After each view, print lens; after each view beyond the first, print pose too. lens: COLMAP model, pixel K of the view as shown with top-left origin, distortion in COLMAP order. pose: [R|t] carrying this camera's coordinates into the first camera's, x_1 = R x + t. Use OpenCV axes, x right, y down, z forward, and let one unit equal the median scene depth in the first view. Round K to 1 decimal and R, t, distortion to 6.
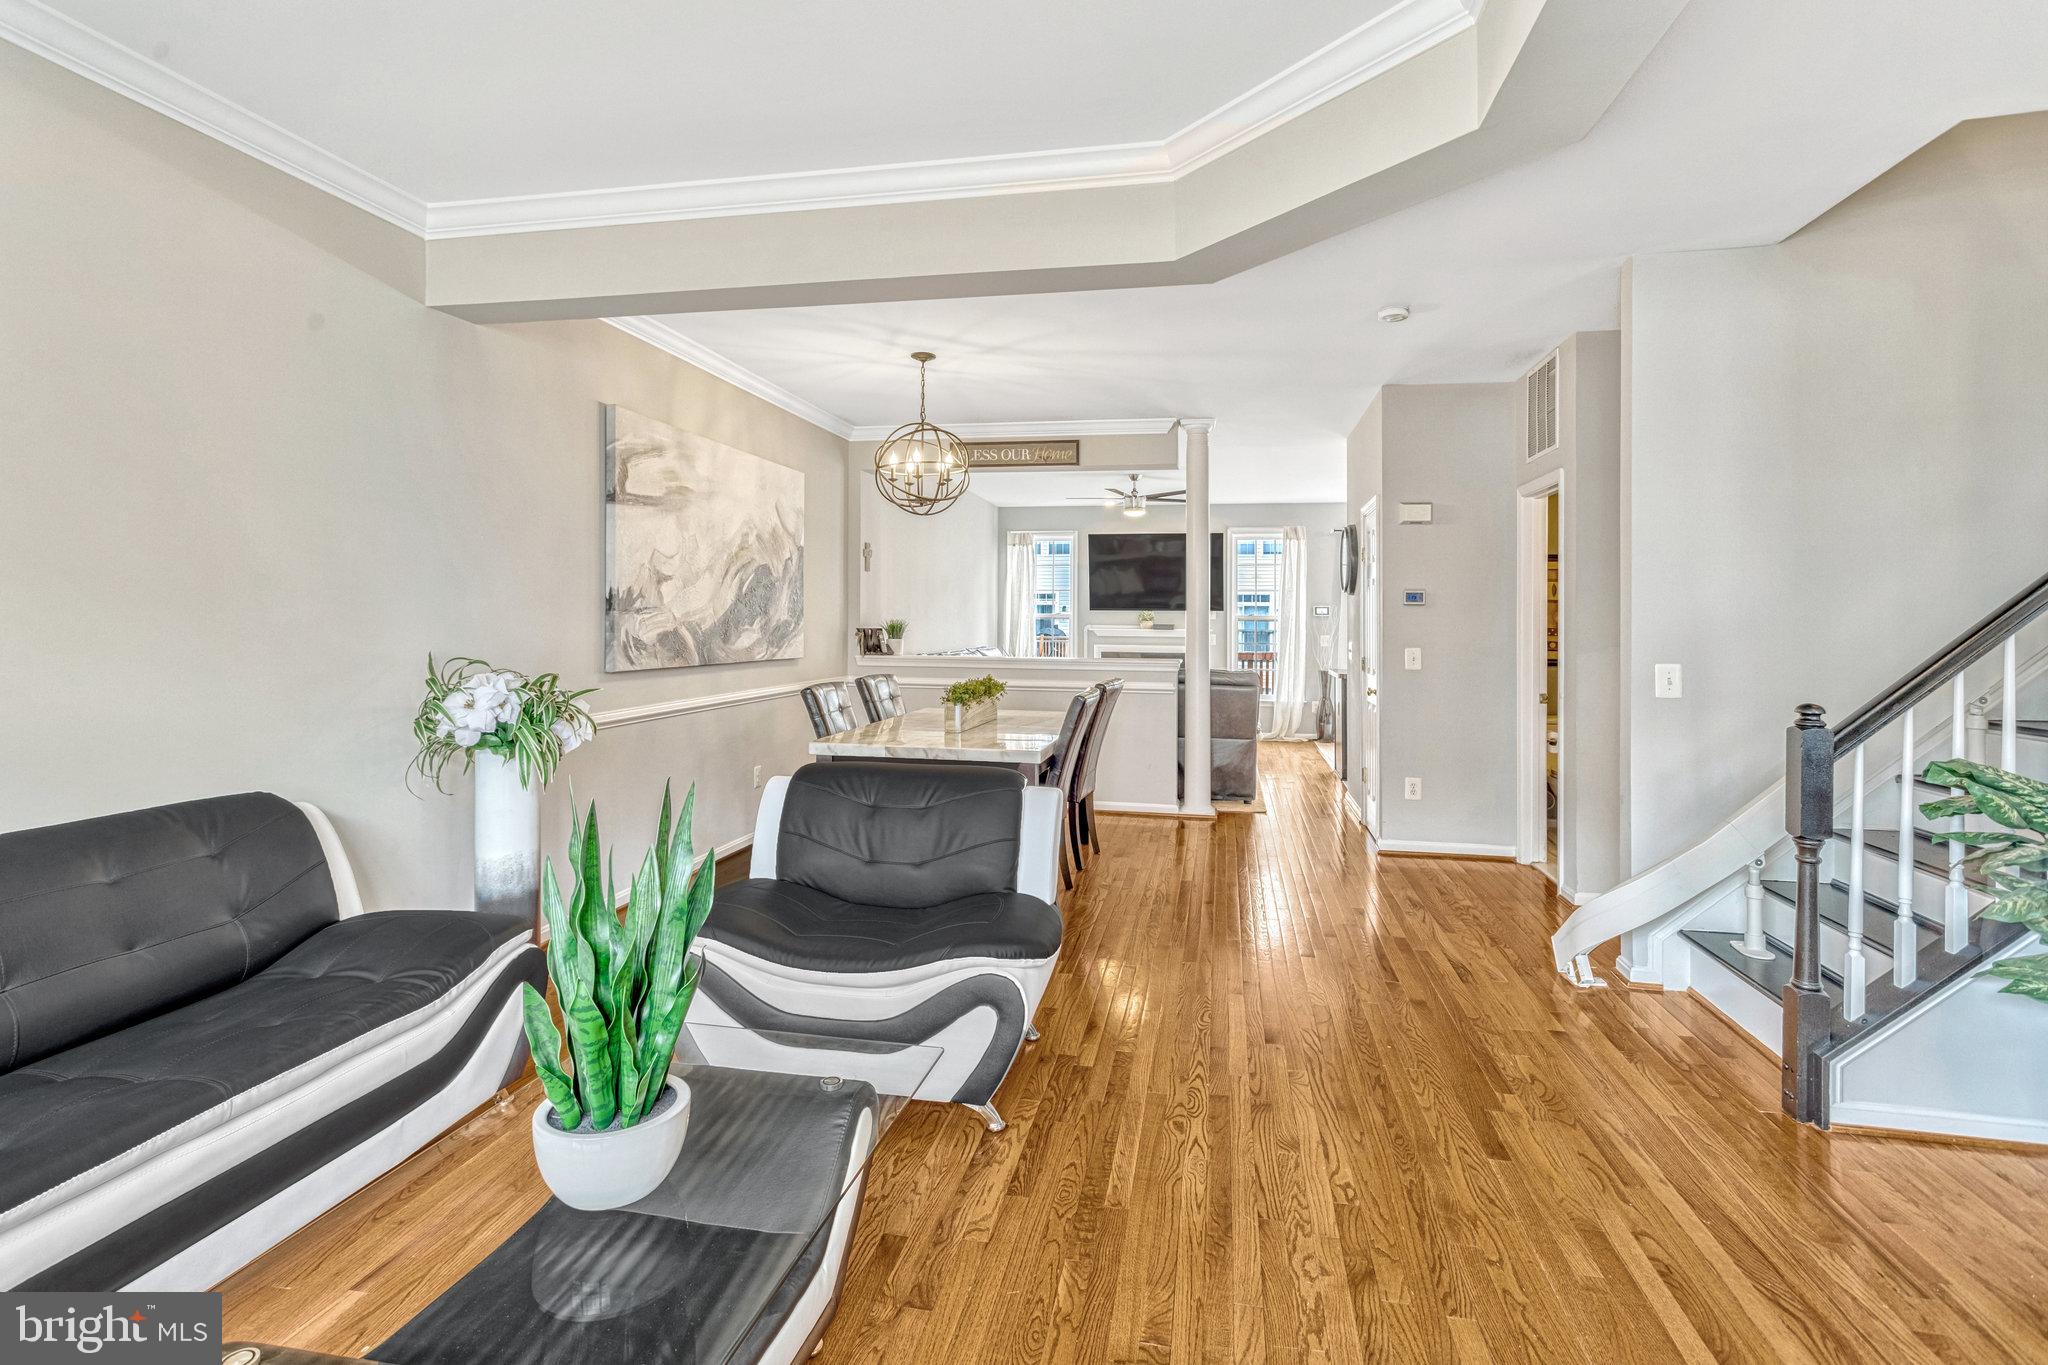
lens RADIAL K [[989.0, 0, 1028.7], [0, 989.0, 622.8], [0, 0, 1]] dist [0.001445, 0.000600]
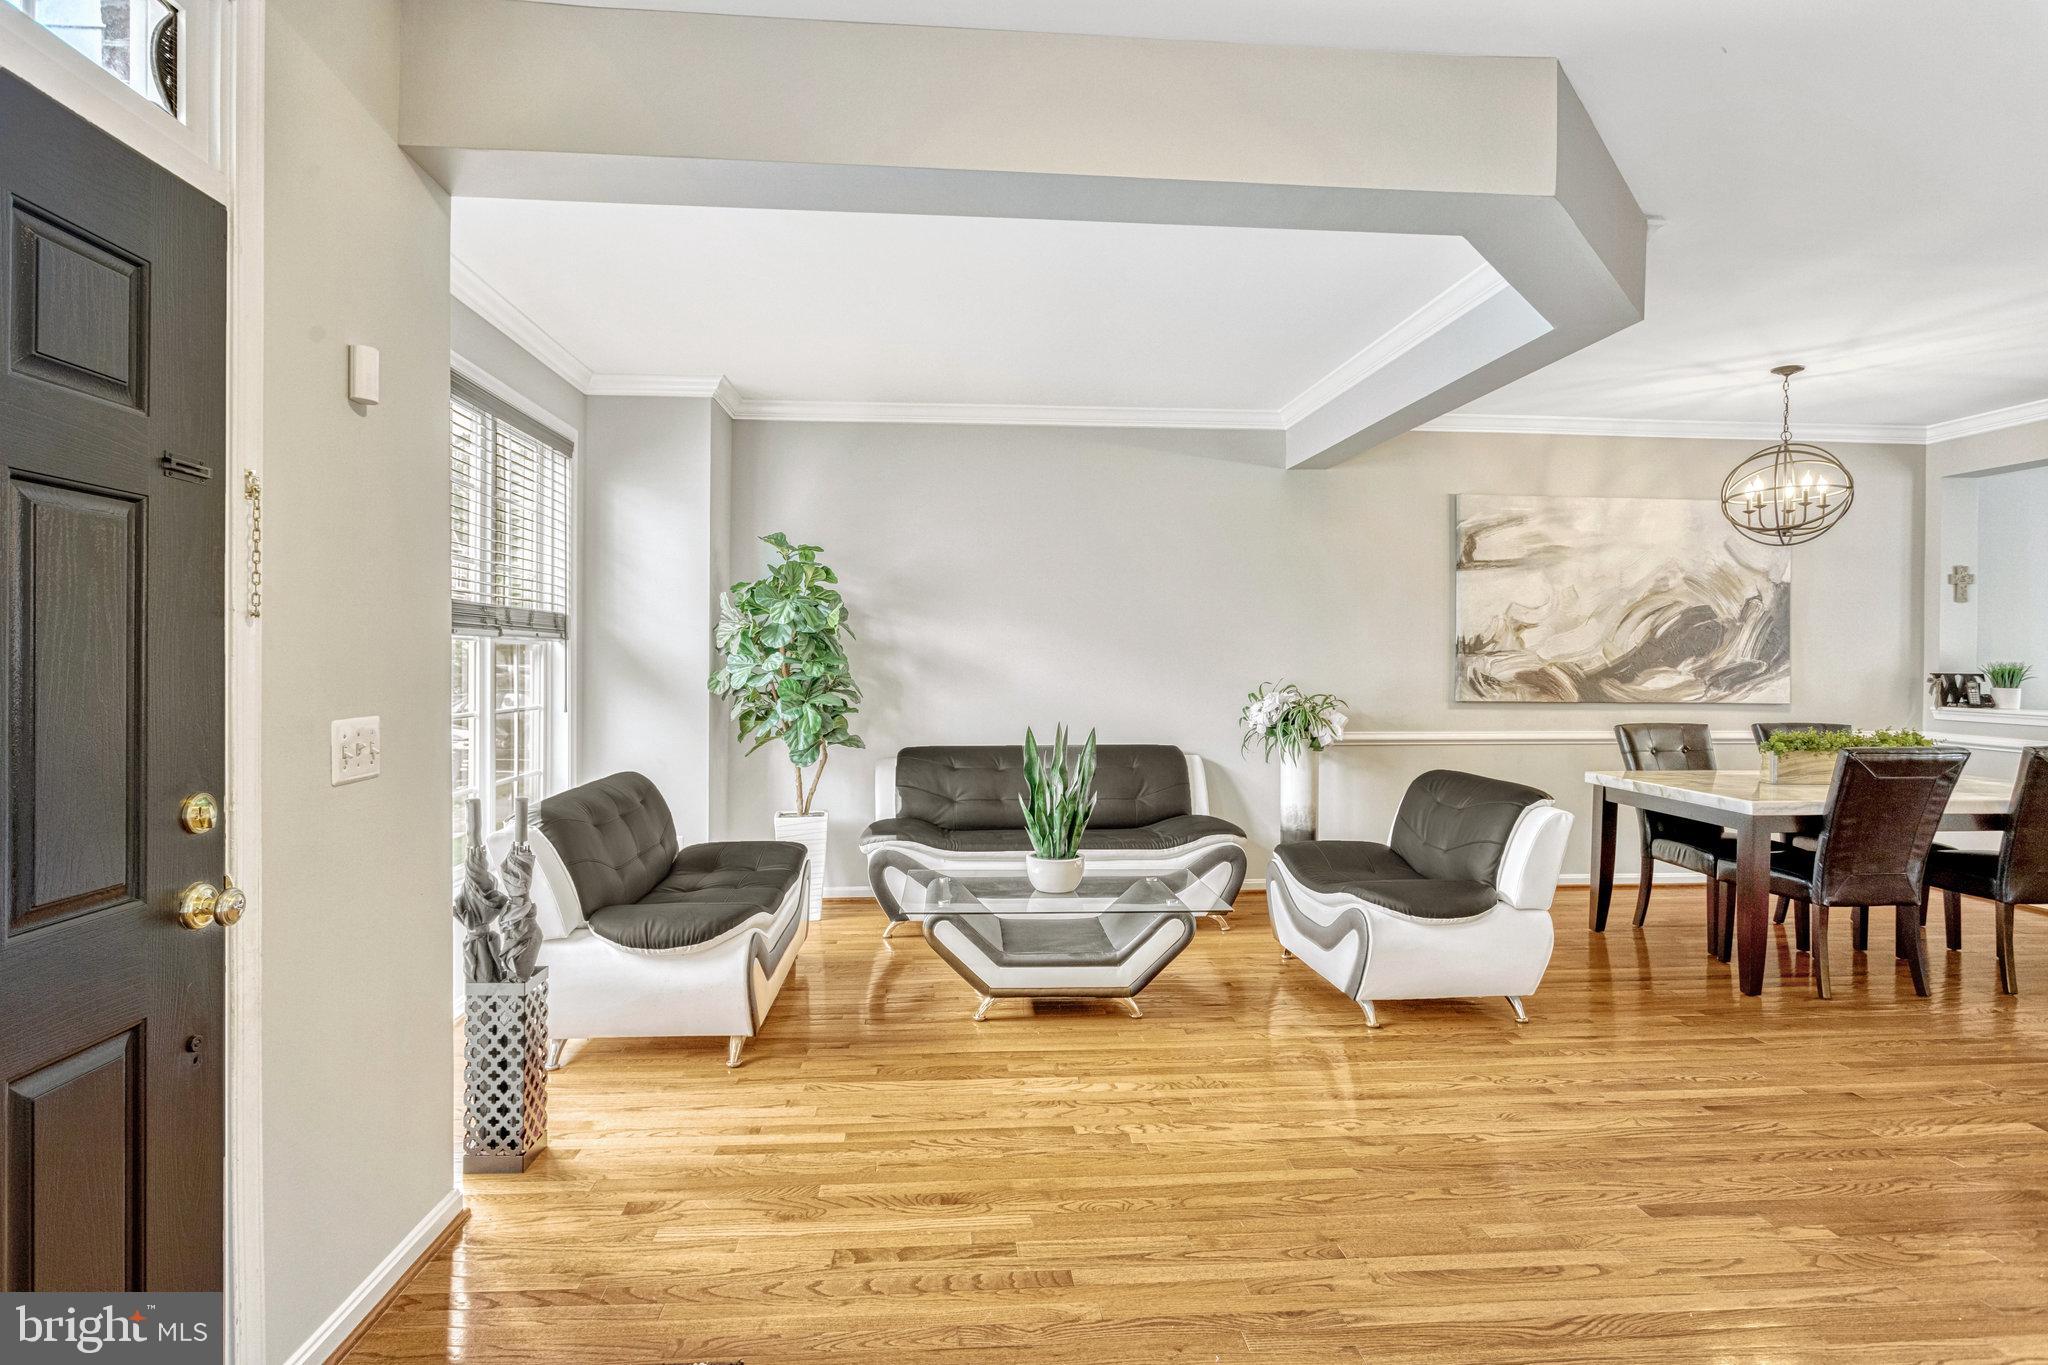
lens RADIAL K [[1030.6, 0, 1019.7], [0, 1030.6, 660.8], [0, 0, 1]] dist [0.000494, 0.000769]
pose [[0.282965, -0.003546, -0.959124, 0.613552], [-0.006913, 0.999960, -0.005737, 0.007506], [0.959105, 0.008254, 0.282929, 0.060718]]
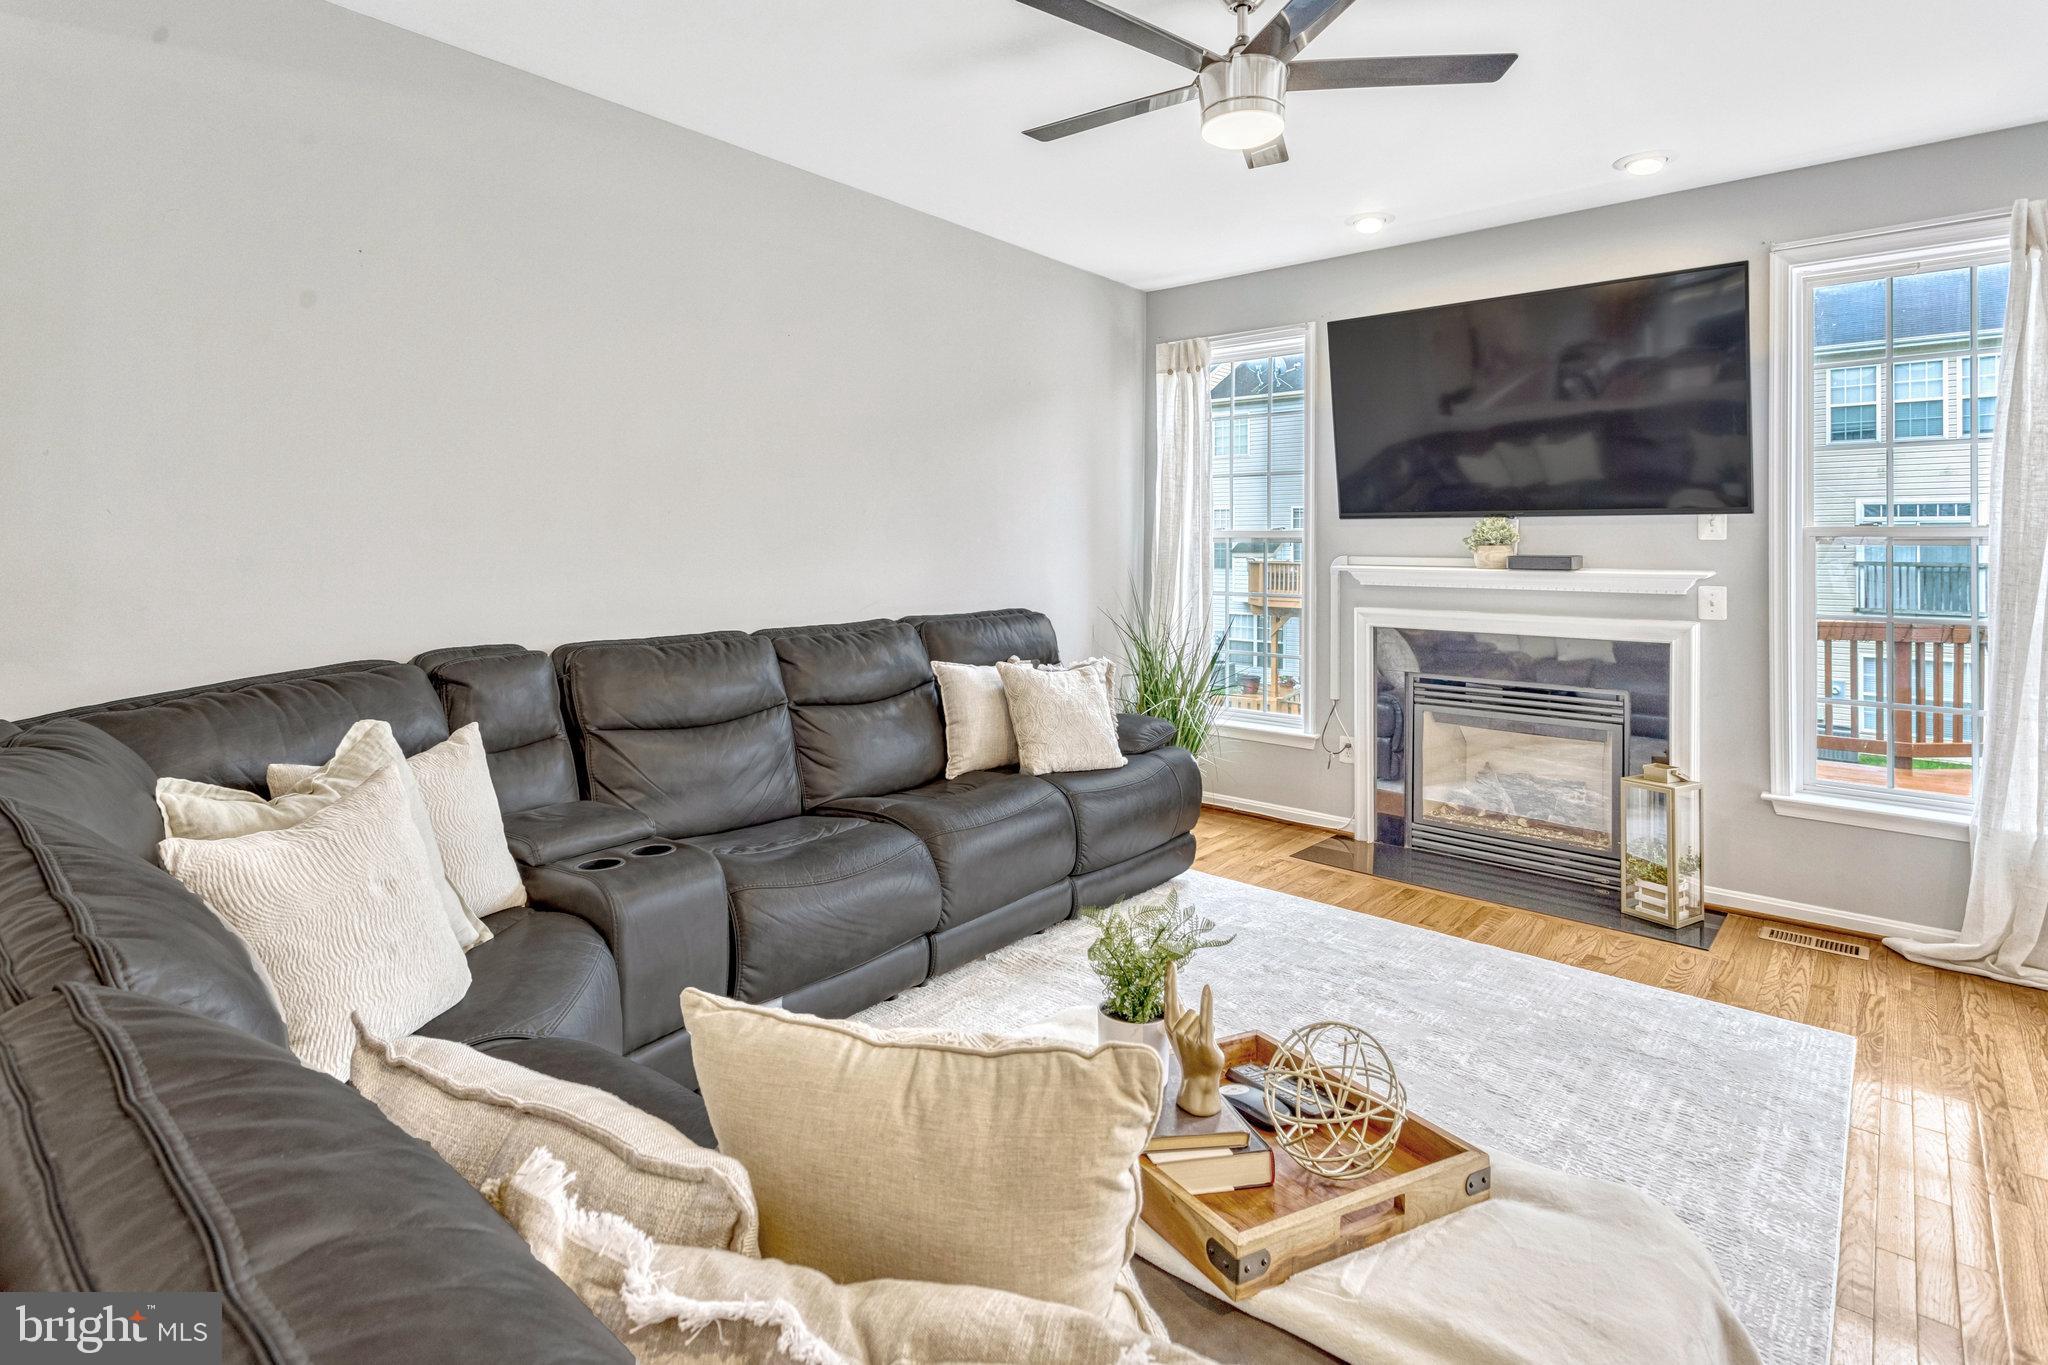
lens RADIAL K [[1019.1, 0, 1016.7], [0, 1019.1, 549.3], [0, 0, 1]] dist [0.000405, 0.001173]
pose [[0.868112, -0.004922, -0.496344, 0.357404], [0.003214, 0.999986, -0.004295, 0.001126], [0.496358, 0.002133, 0.868115, 1.400342]]
